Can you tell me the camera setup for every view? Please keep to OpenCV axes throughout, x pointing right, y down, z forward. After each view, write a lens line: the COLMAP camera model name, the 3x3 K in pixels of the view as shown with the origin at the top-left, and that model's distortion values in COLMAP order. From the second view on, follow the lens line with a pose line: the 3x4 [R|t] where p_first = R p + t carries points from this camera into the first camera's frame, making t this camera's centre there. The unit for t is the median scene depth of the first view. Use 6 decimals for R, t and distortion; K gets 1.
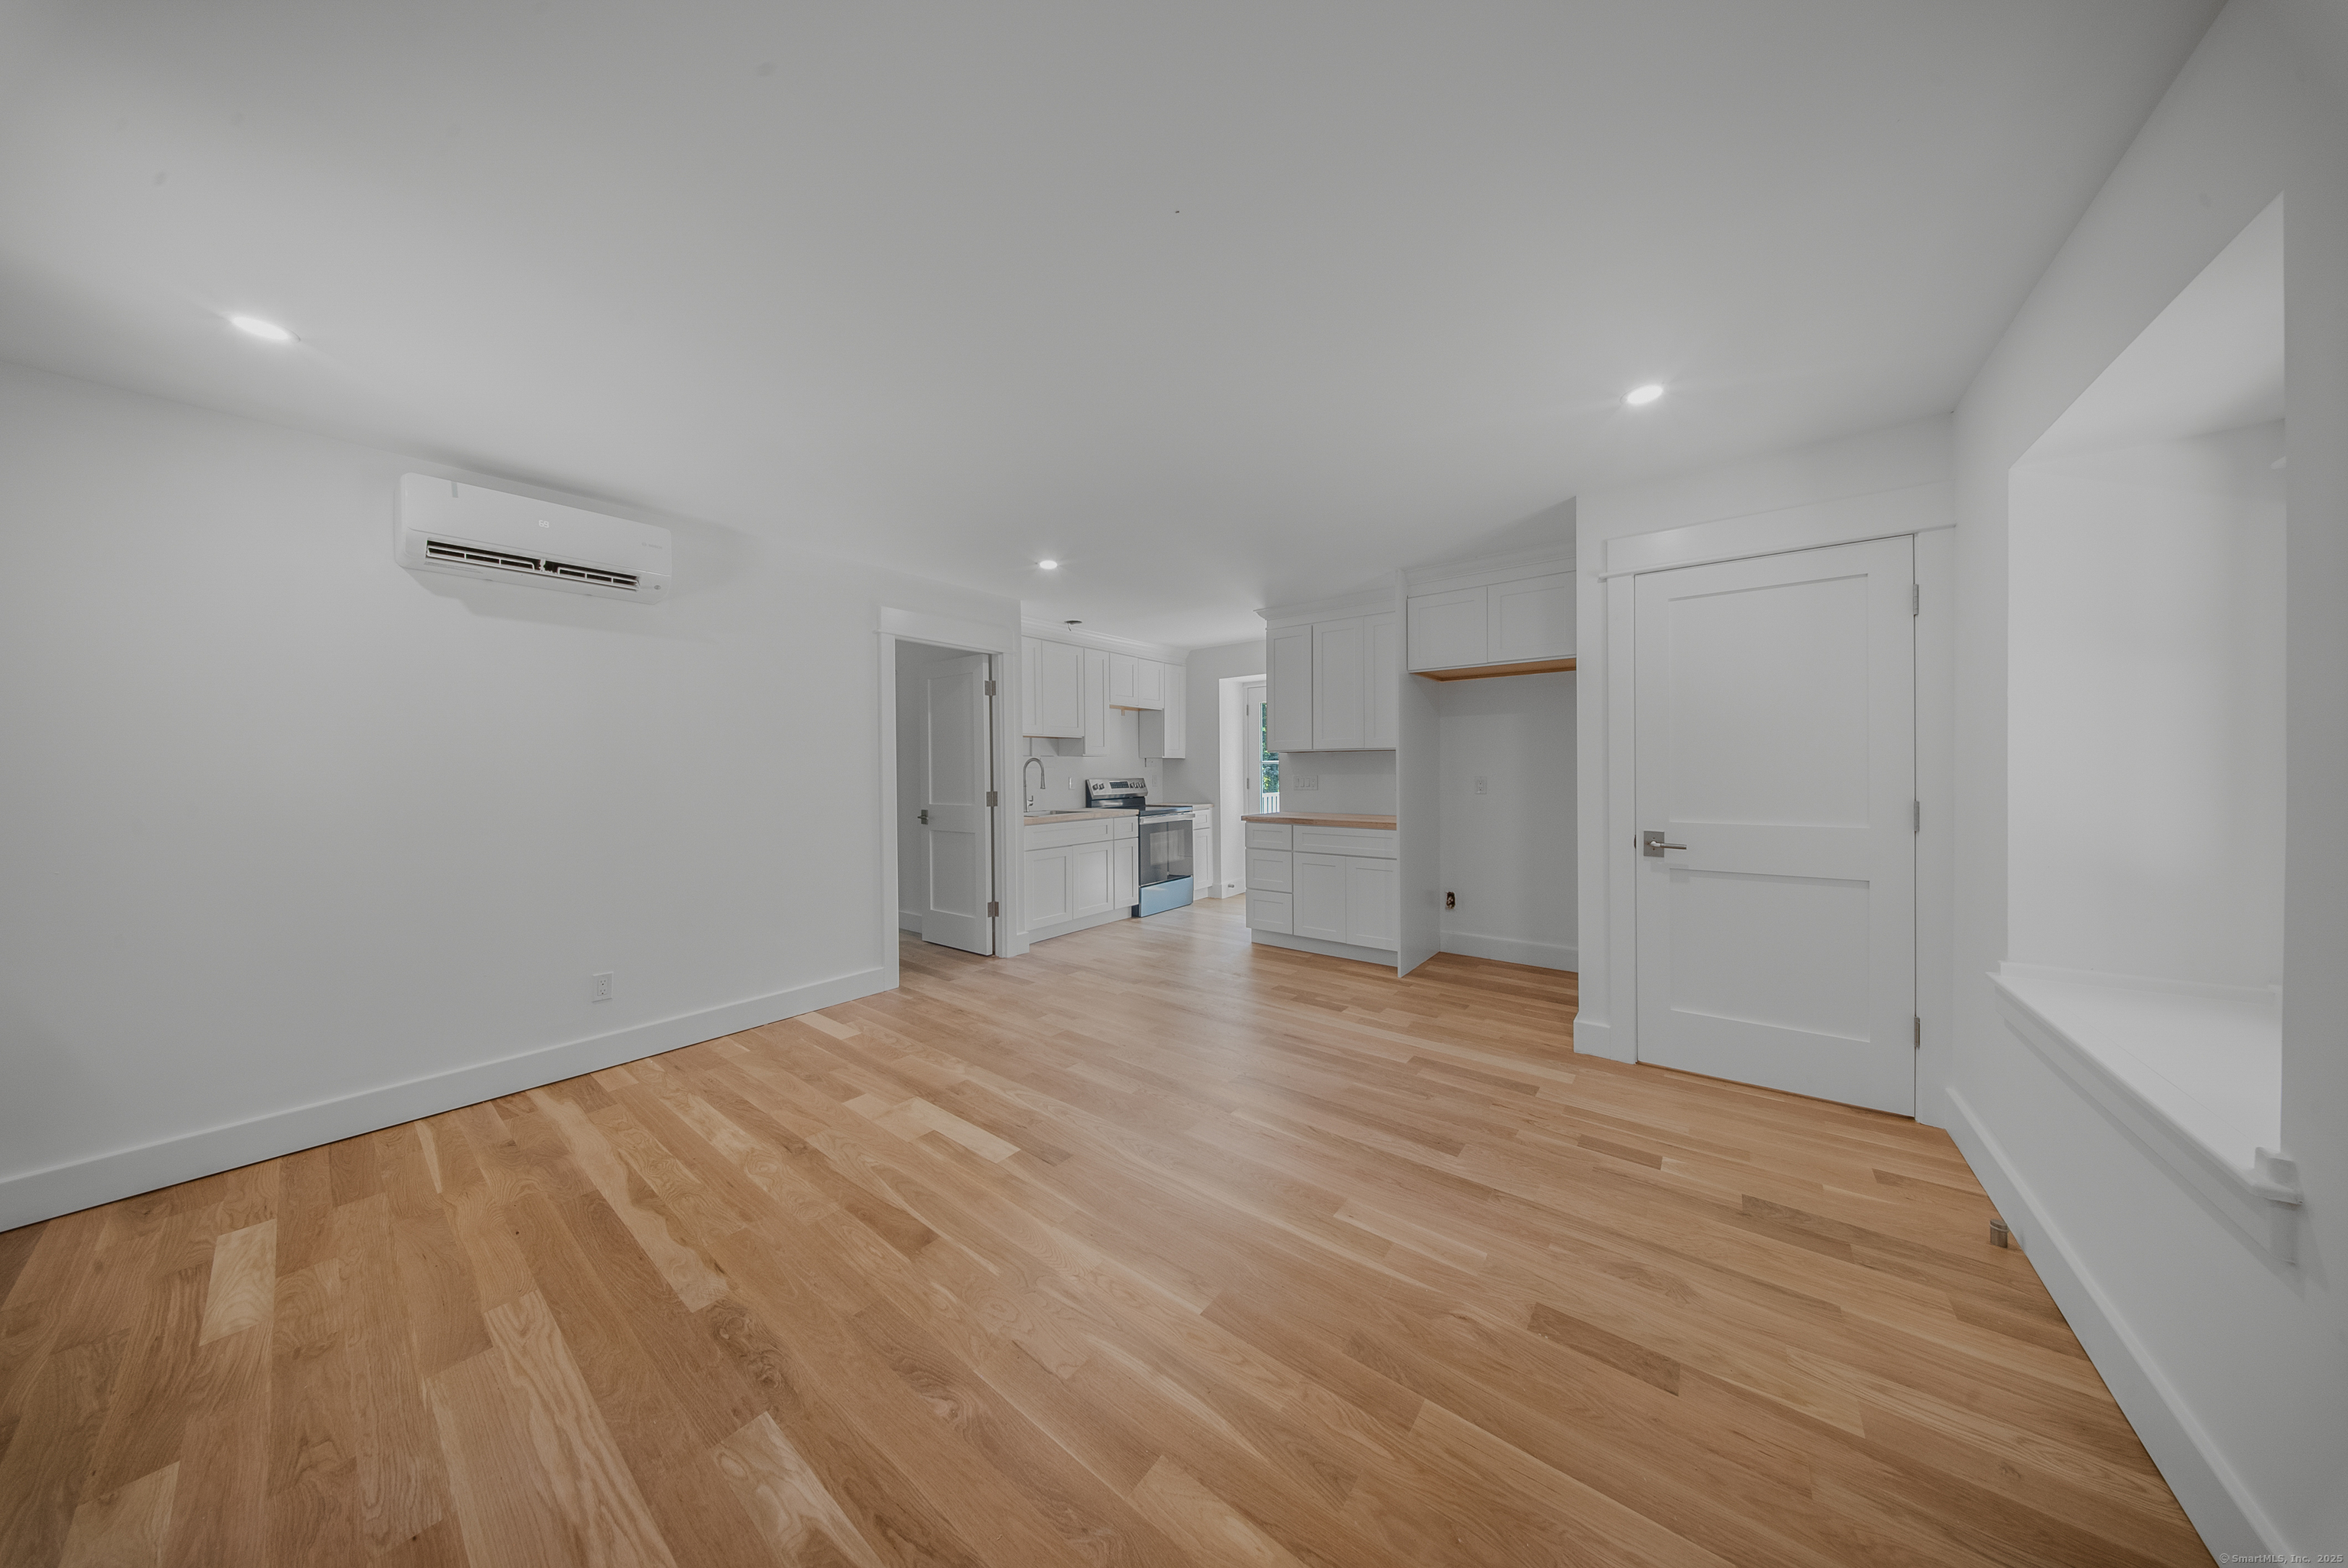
lens RADIAL K [[693.8, 0, 1173.6], [0, 693.8, 777.6], [0, 0, 1]] dist [0.005117, -0.000780]
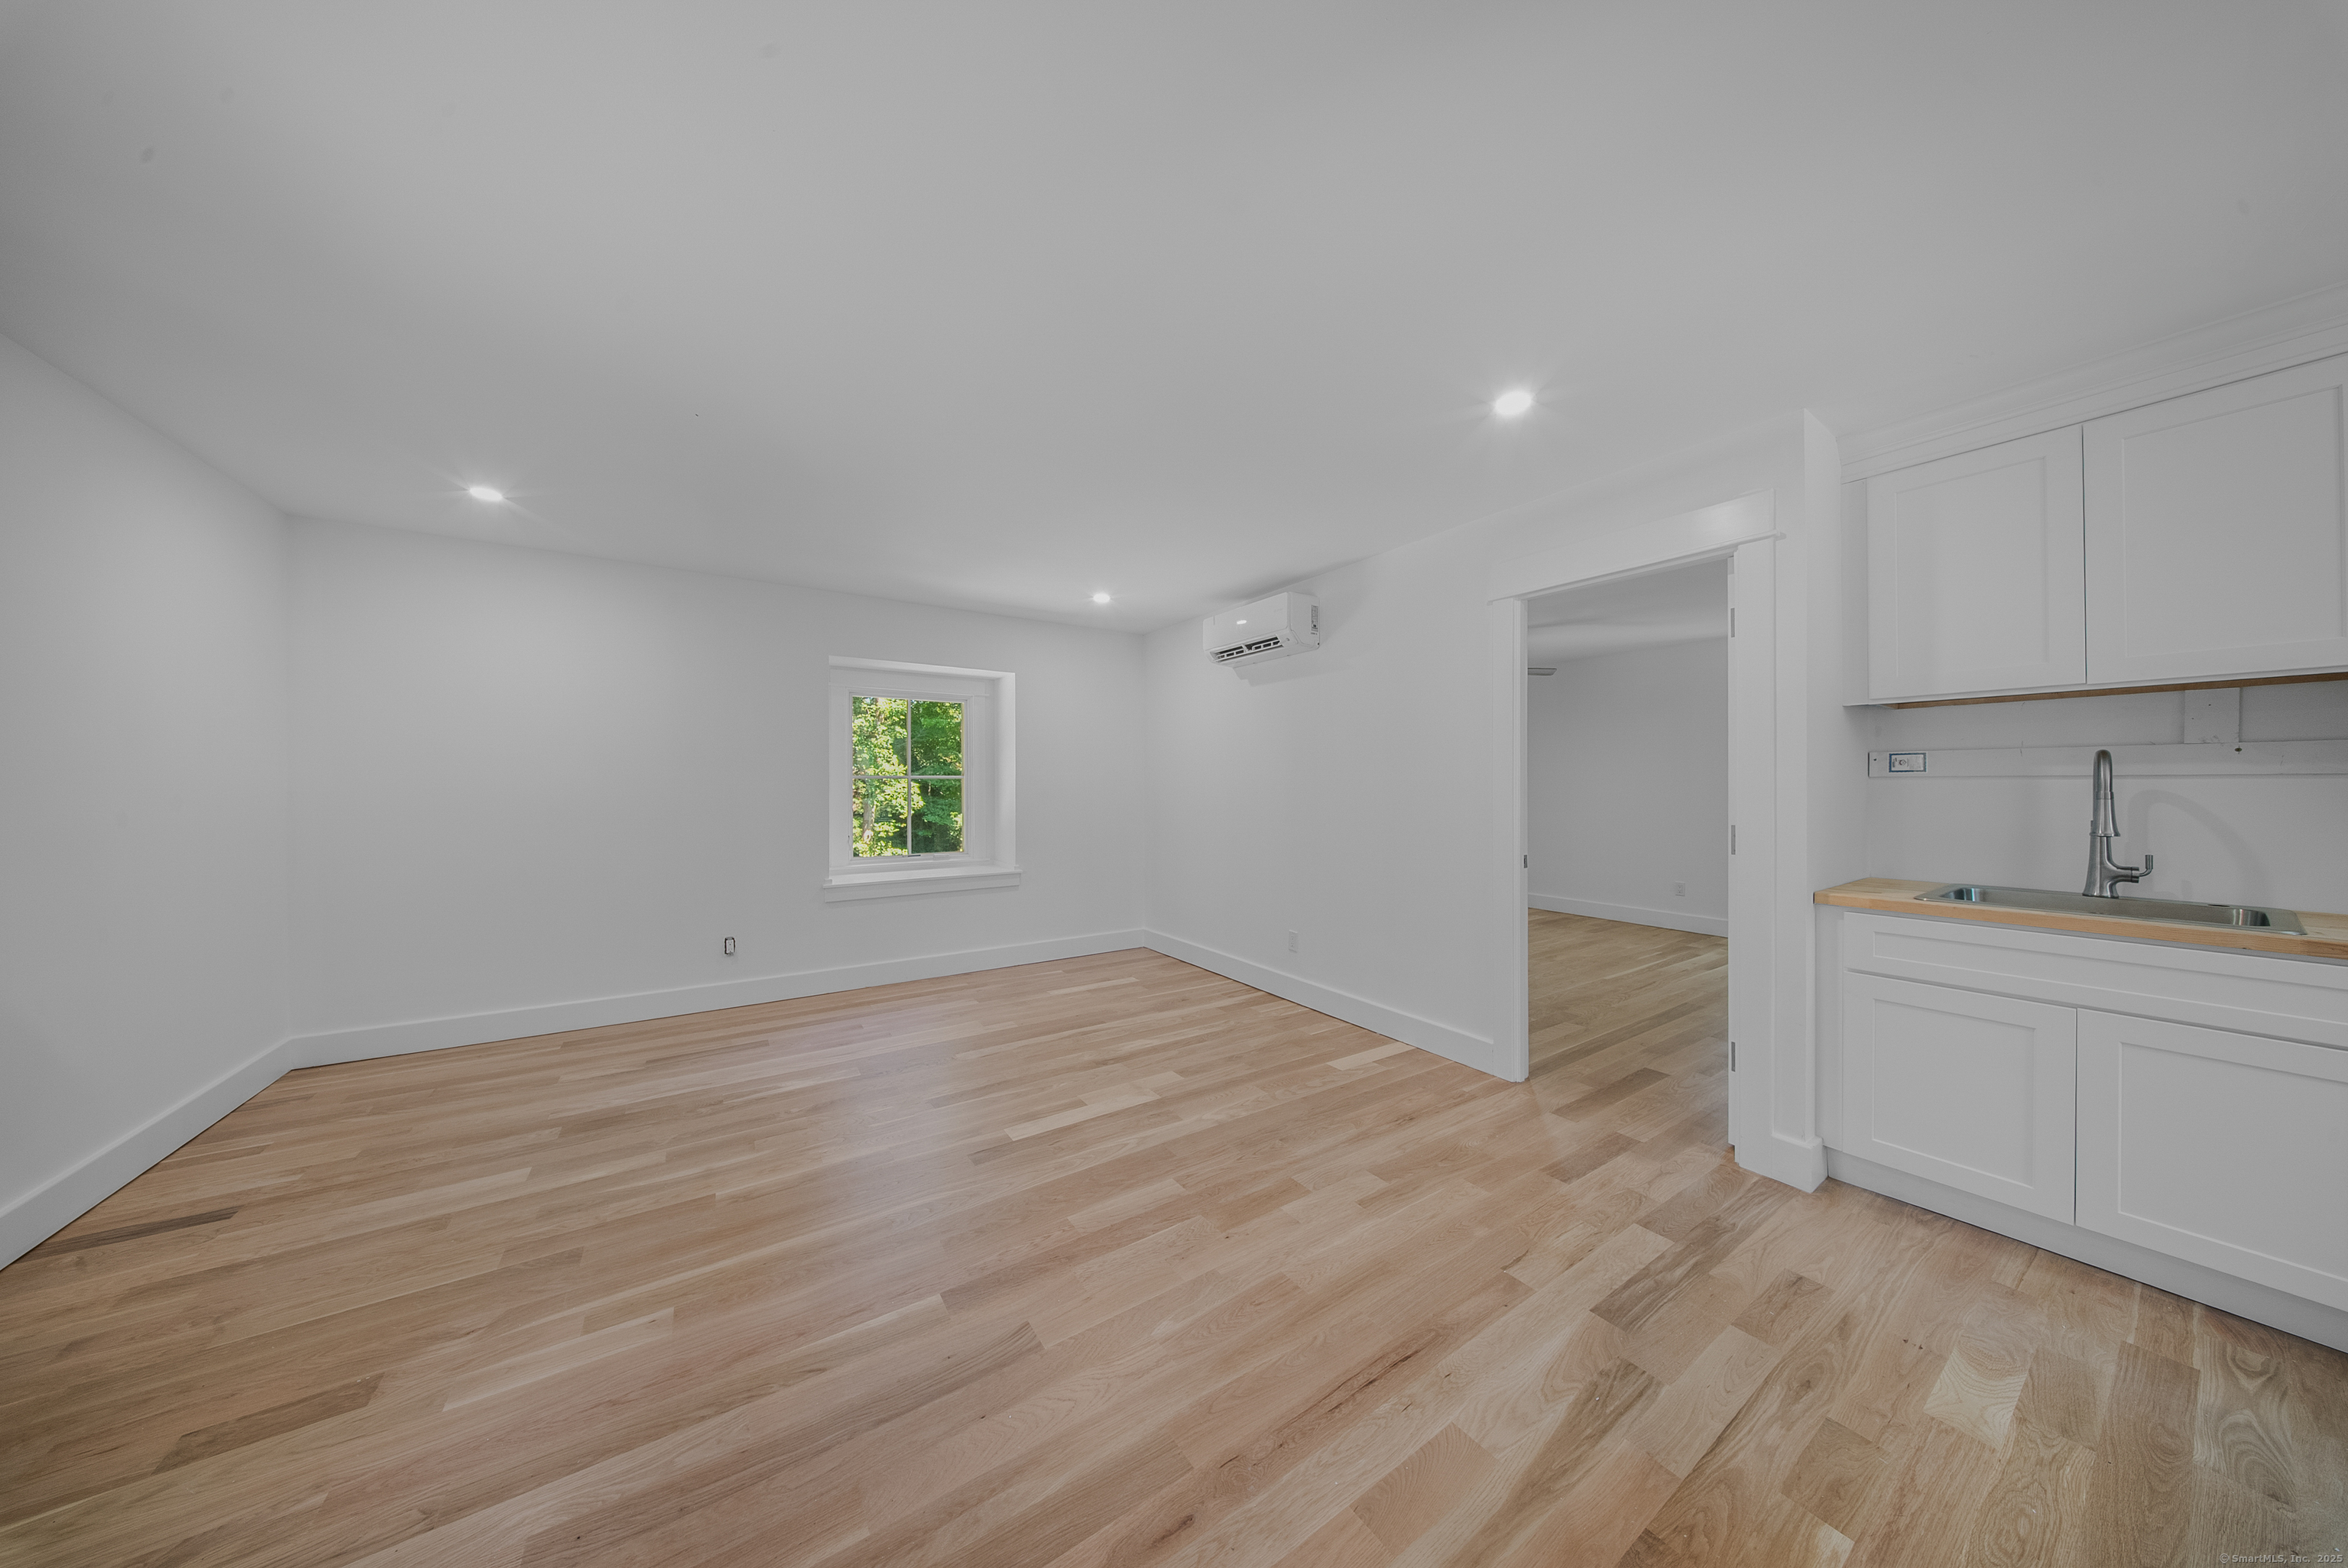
lens RADIAL K [[693.8, 0, 1160.3], [0, 693.8, 781.8], [0, 0, 1]] dist [0.005117, -0.000780]
pose [[-0.314606, 0.009670, -0.949173, 0.614145], [-0.006464, 0.999903, 0.012329, -0.028547], [0.949200, 0.010015, -0.314513, 1.317755]]
